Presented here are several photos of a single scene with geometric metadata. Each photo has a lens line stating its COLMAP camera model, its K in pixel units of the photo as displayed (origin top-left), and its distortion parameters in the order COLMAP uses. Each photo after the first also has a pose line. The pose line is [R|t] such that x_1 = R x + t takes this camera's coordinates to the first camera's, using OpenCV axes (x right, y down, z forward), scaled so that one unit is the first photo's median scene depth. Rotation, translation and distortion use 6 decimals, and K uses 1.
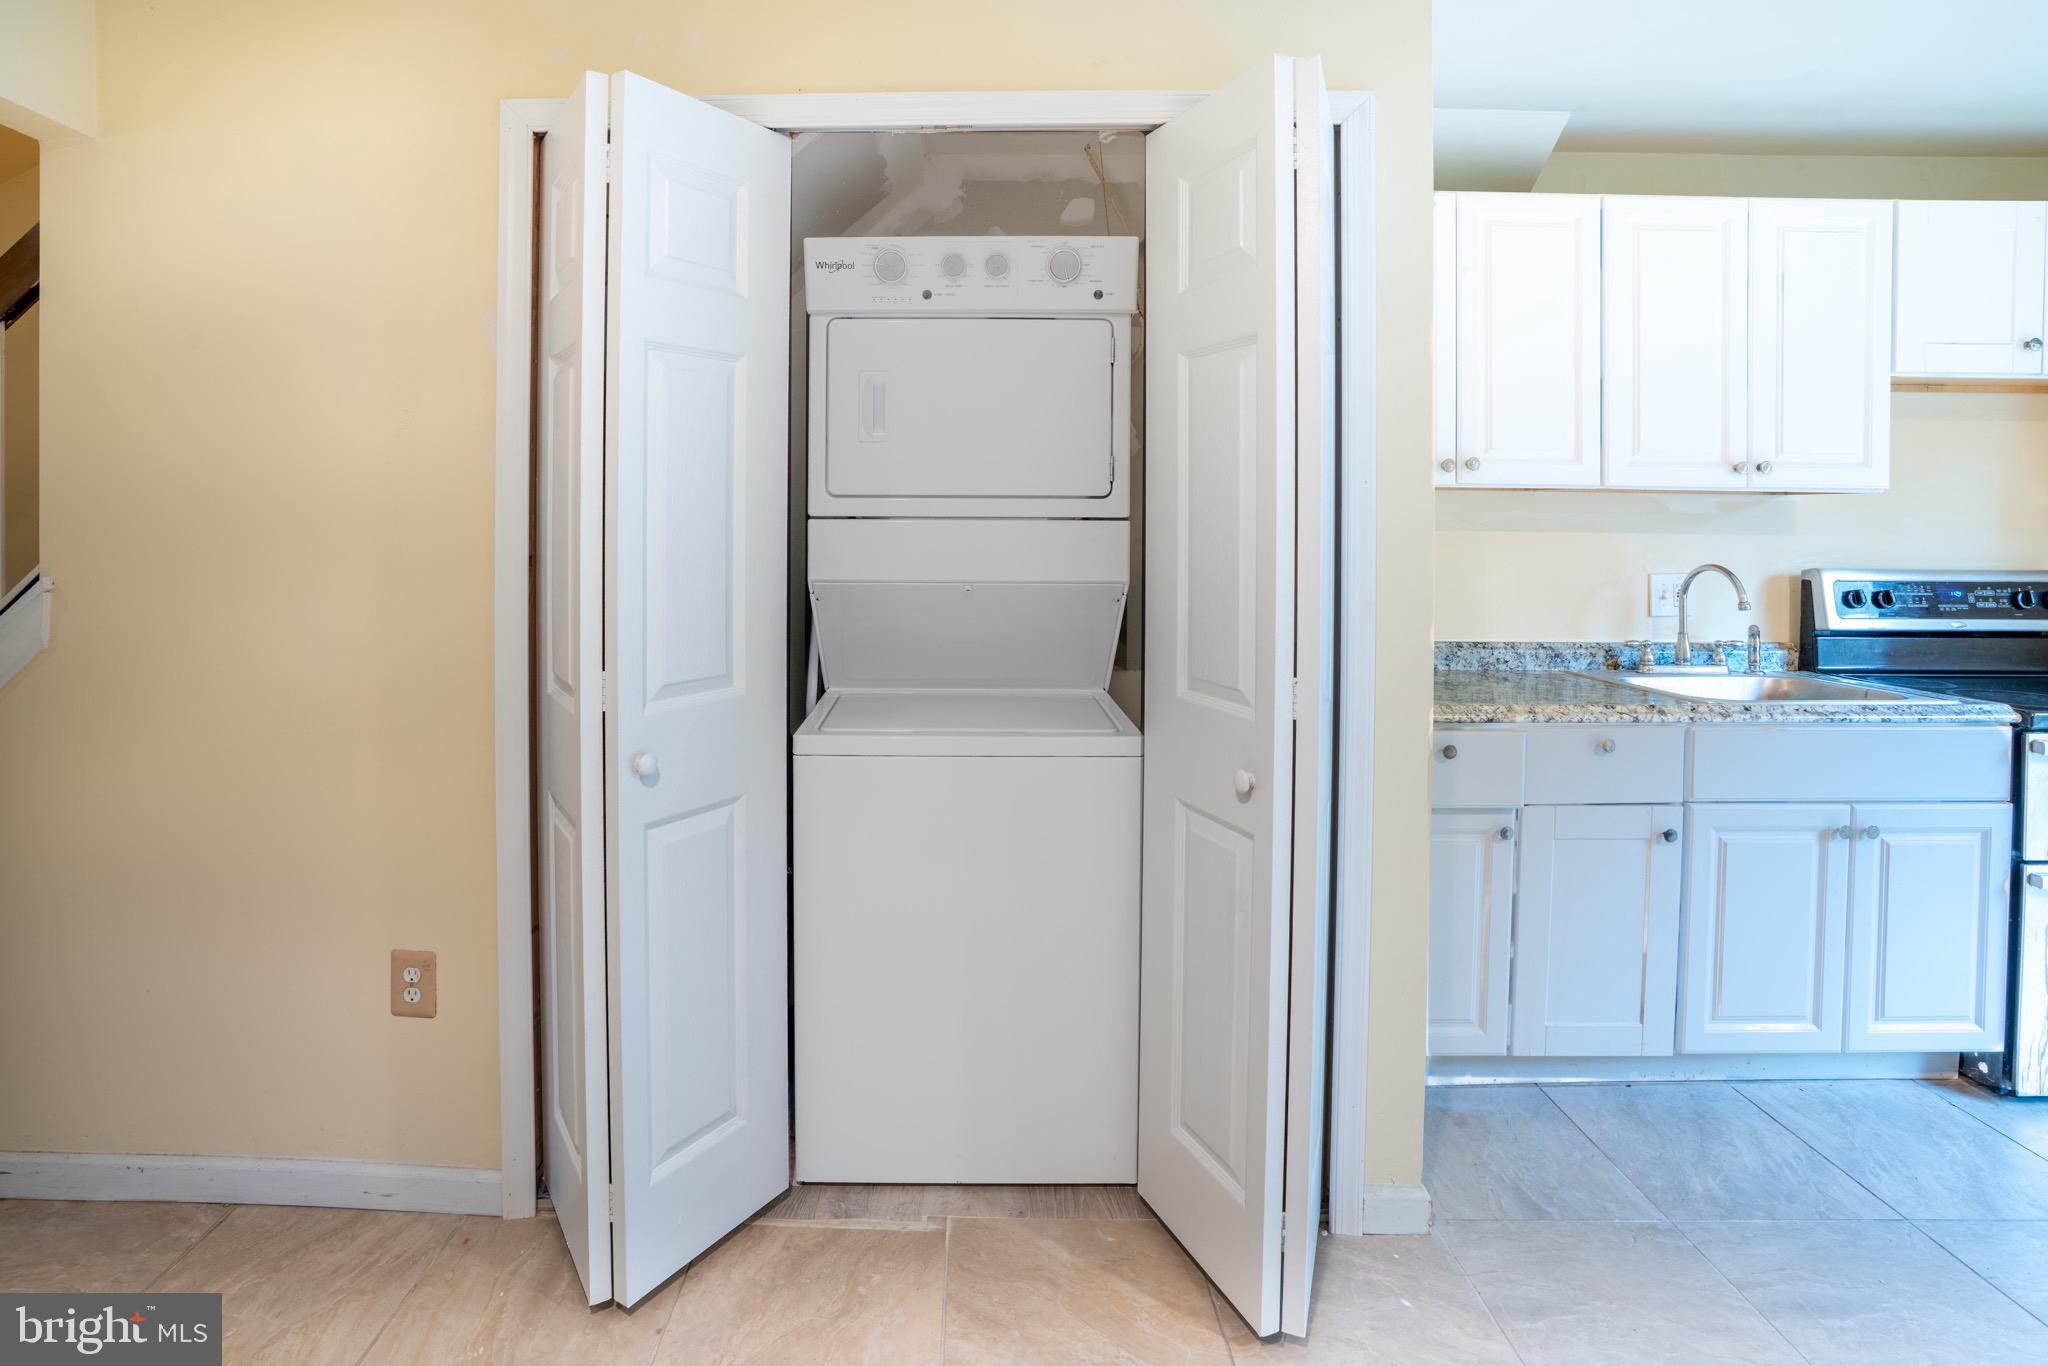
lens RADIAL K [[1064.2, 0, 1026.1], [0, 1064.2, 510.5], [0, 0, 1]] dist [-0.046094, 0.004448]
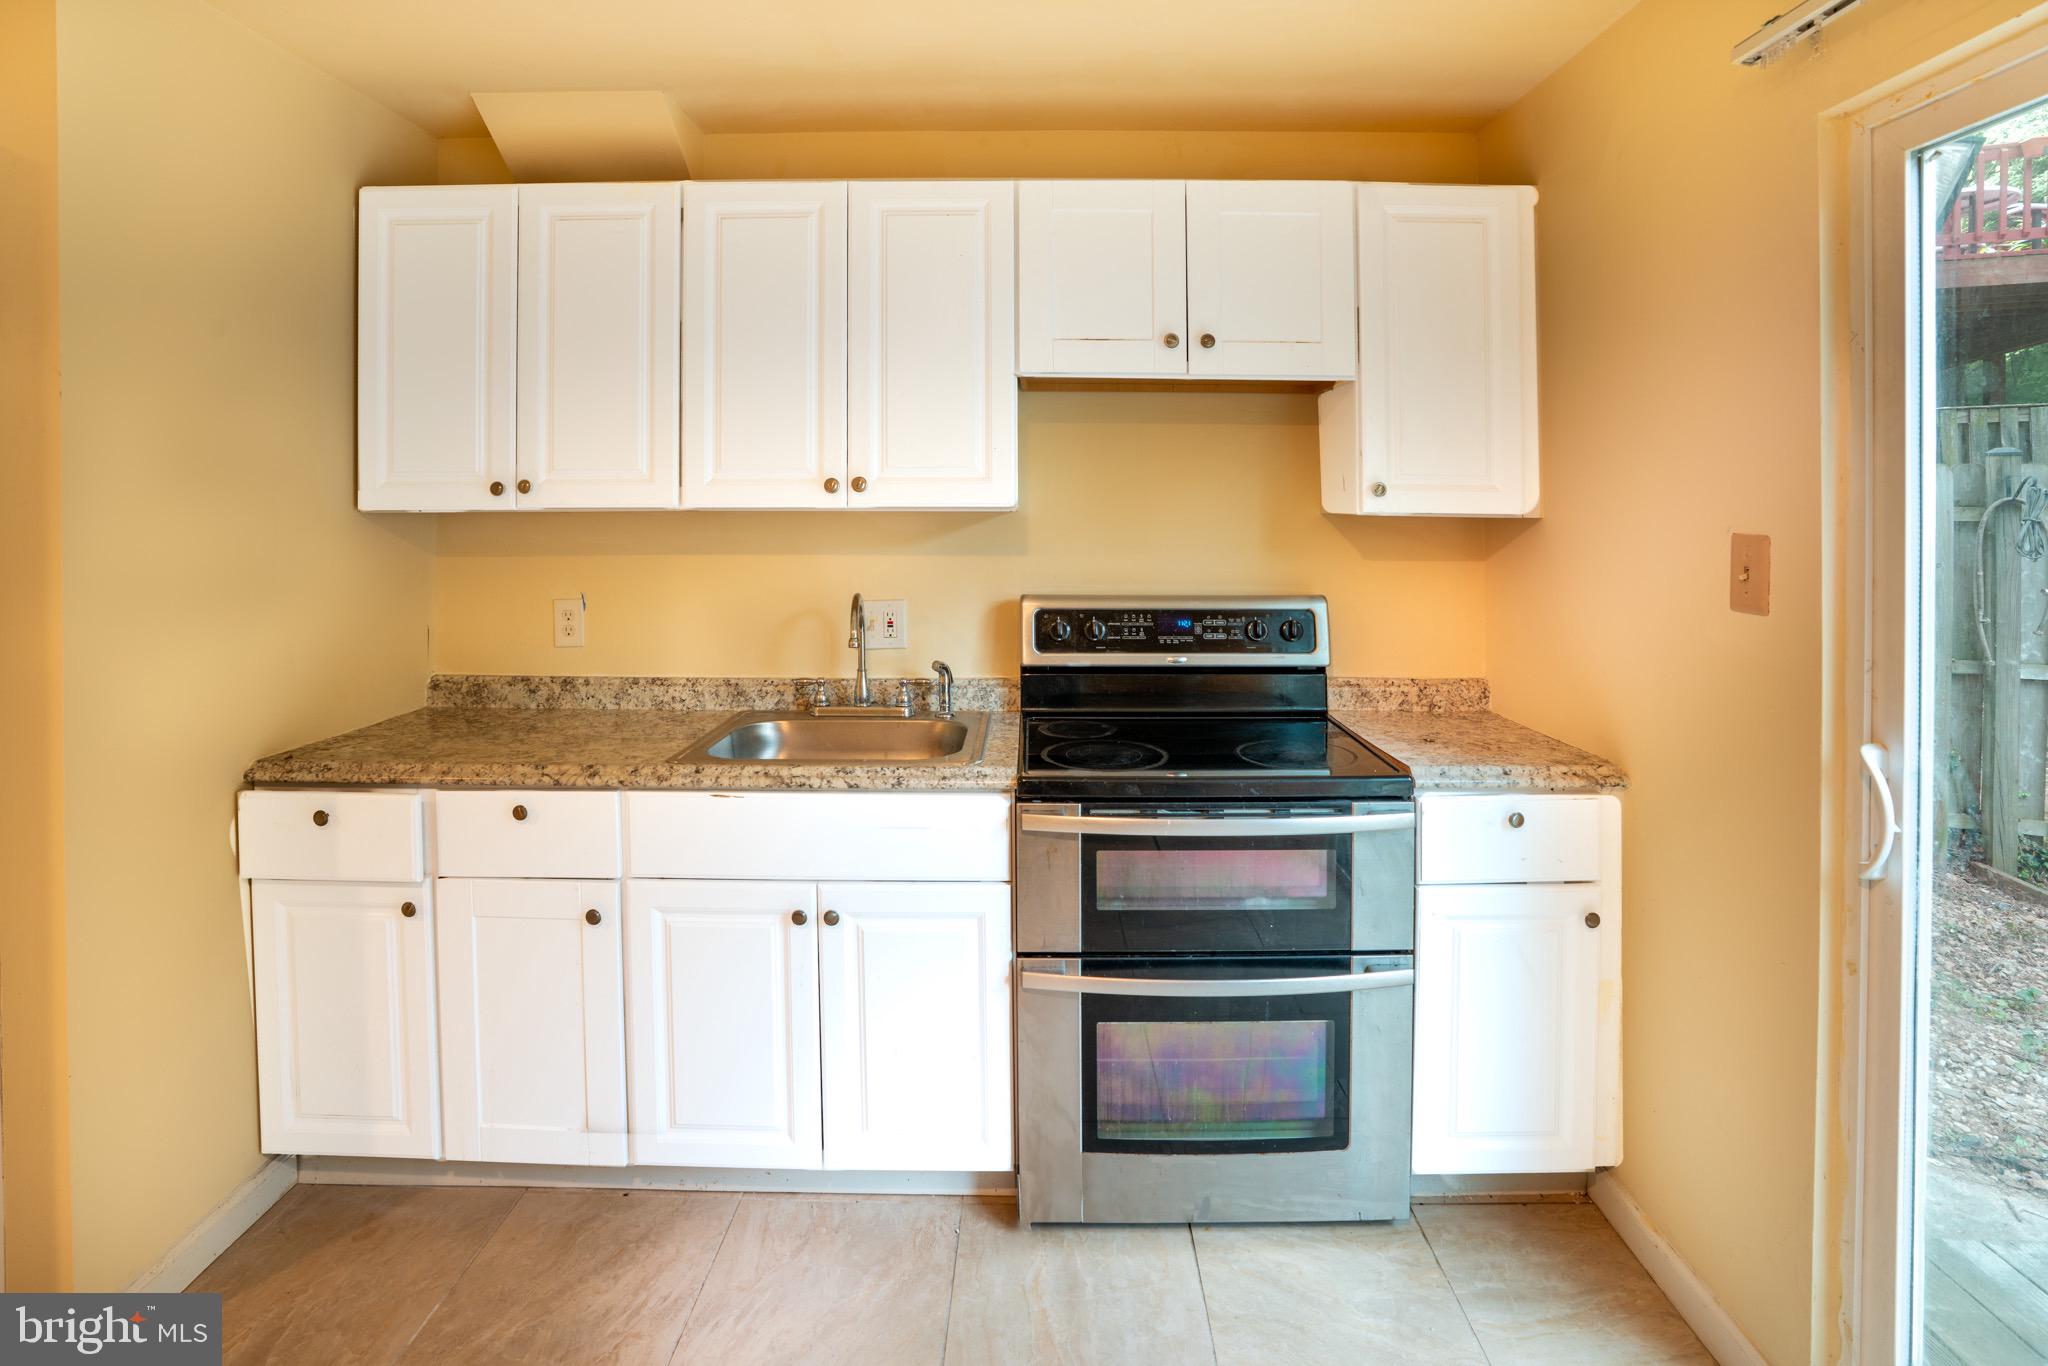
lens RADIAL K [[1064.2, 0, 922.4], [0, 1064.2, 518.4], [0, 0, 1]] dist [-0.046094, 0.004448]
pose [[0.999932, -0.010150, -0.005772, 0.694339], [0.010199, 0.999912, 0.008494, -0.018054], [0.005686, -0.008552, 0.999947, 0.100505]]
